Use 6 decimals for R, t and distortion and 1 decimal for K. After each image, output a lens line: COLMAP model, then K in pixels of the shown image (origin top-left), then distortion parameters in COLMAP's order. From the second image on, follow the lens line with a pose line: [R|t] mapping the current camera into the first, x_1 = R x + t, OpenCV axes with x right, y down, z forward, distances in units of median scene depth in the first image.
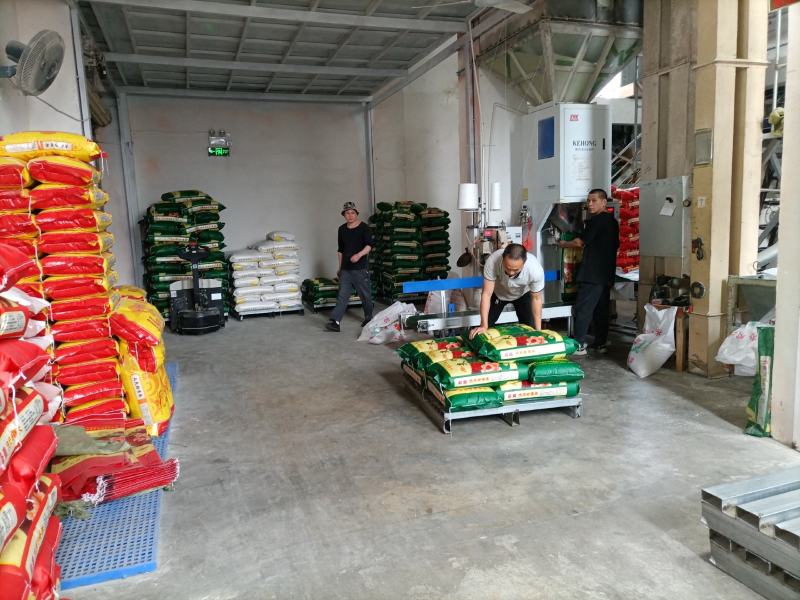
lens RADIAL K [[590.1, 0, 399.8], [0, 590.1, 297.7], [0, 0, 1]] dist [0.044935, -0.047559]
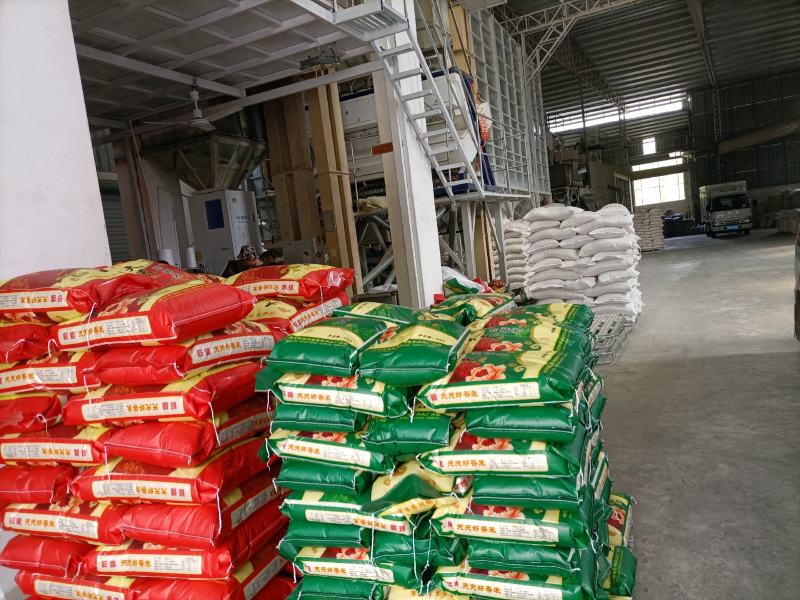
lens RADIAL K [[586.3, 0, 428.5], [0, 586.3, 300.6], [0, 0, 1]] dist [0.008218, 0.003183]
pose [[0.682447, -0.110764, 0.722494, -0.471978], [0.186475, 0.982127, -0.025572, 0.058090], [-0.706748, 0.152179, 0.690904, -0.277673]]
